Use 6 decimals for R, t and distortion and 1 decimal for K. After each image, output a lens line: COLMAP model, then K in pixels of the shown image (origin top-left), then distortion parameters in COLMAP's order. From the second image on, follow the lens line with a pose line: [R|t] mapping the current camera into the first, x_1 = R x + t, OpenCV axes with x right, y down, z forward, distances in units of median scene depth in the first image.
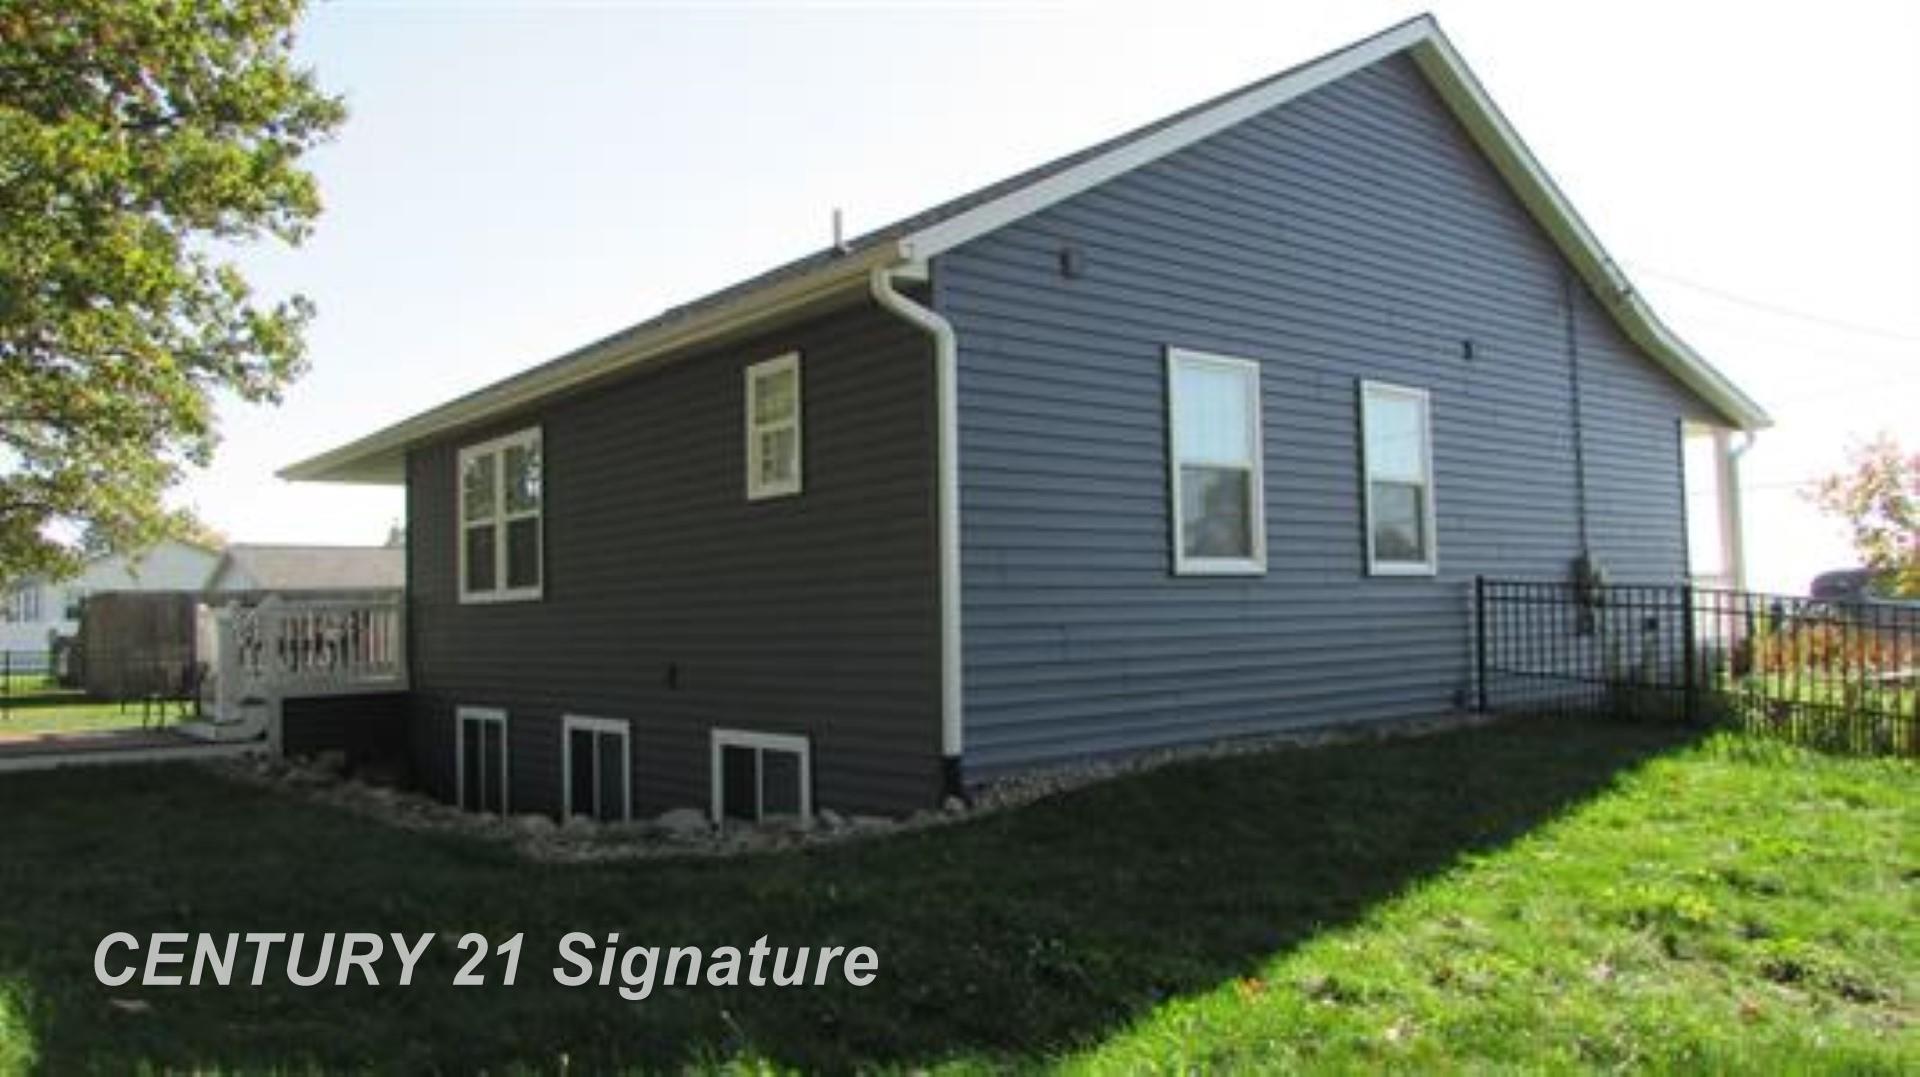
lens RADIAL K [[1362.0, 0, 956.8], [0, 1362.0, 538.8], [0, 0, 1]] dist [-0.031532, 0.003688]
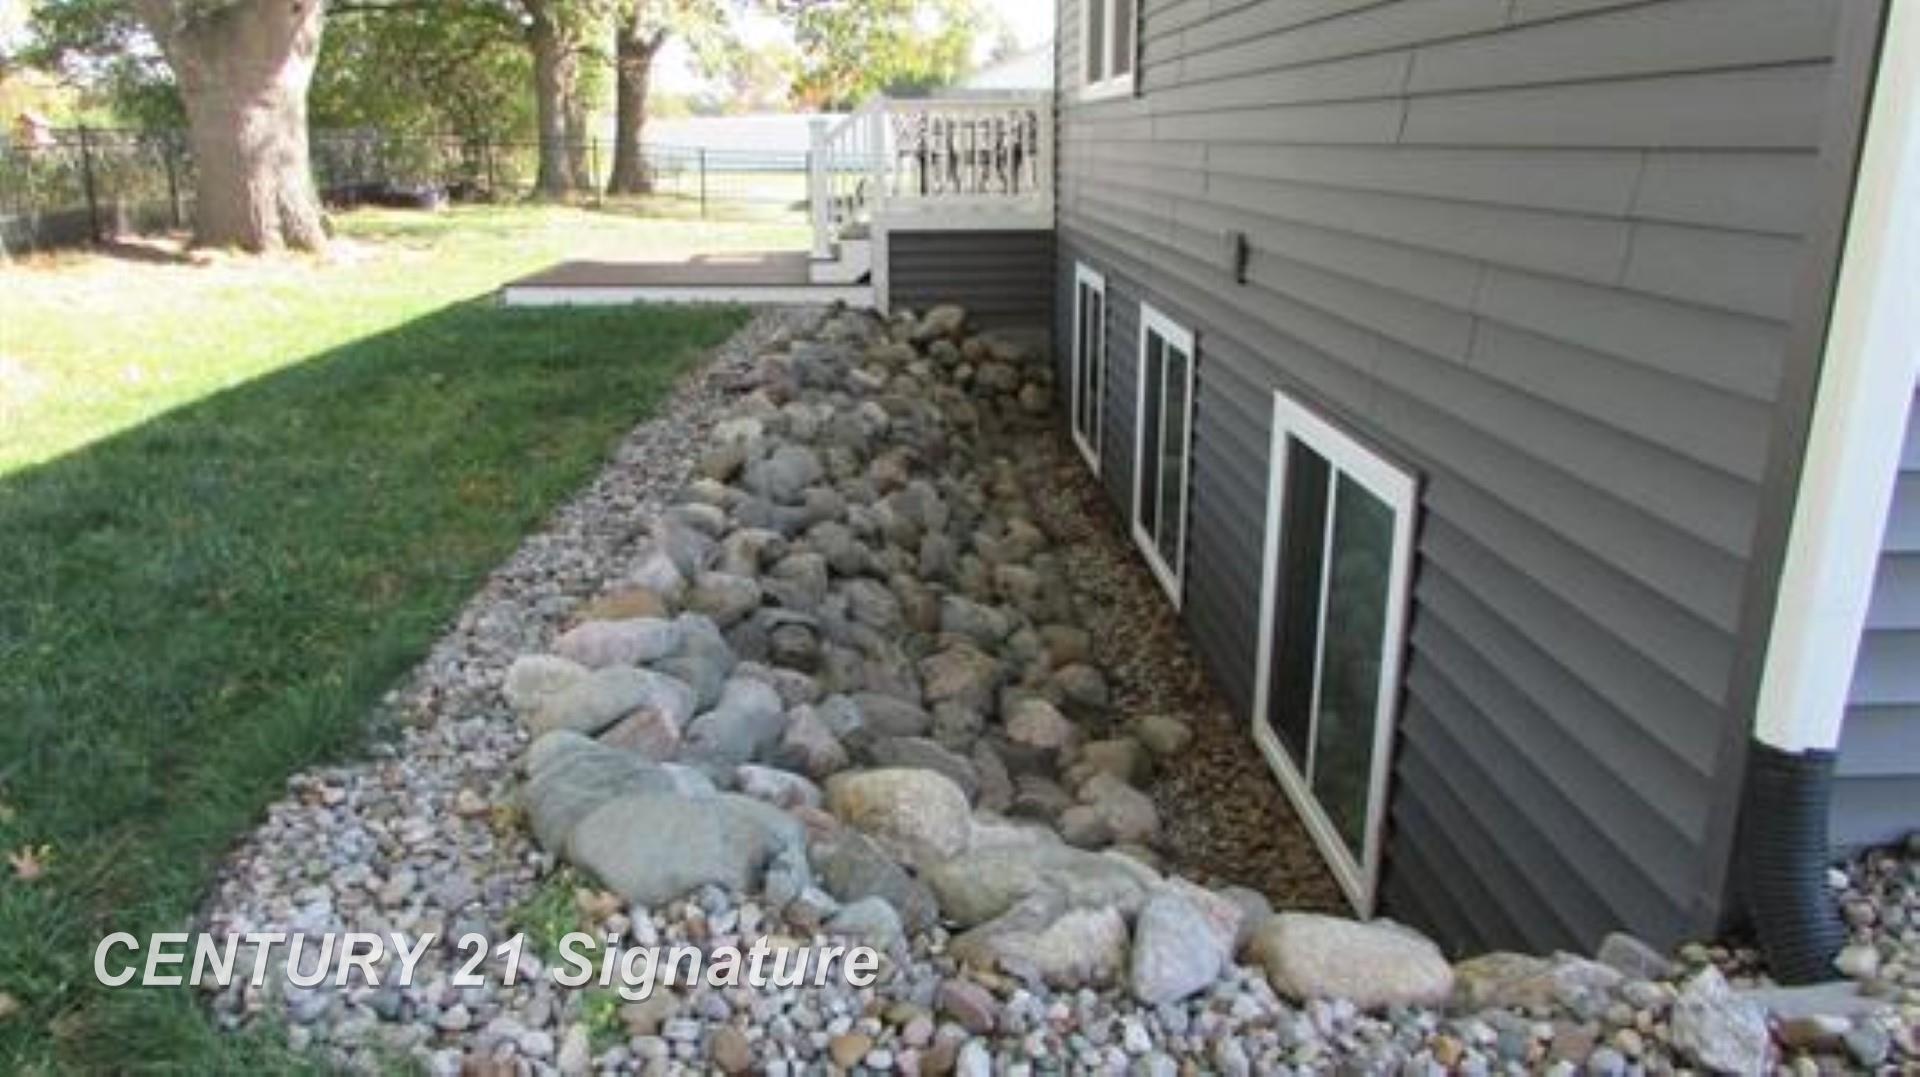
lens RADIAL K [[1362.0, 0, 964.2], [0, 1362.0, 541.0], [0, 0, 1]] dist [-0.031532, 0.003688]
pose [[0.790845, 0.194827, -0.580177, 0.008917], [0.020915, 0.938820, 0.343771, 0.026174], [0.611659, -0.284004, 0.738387, 0.530335]]
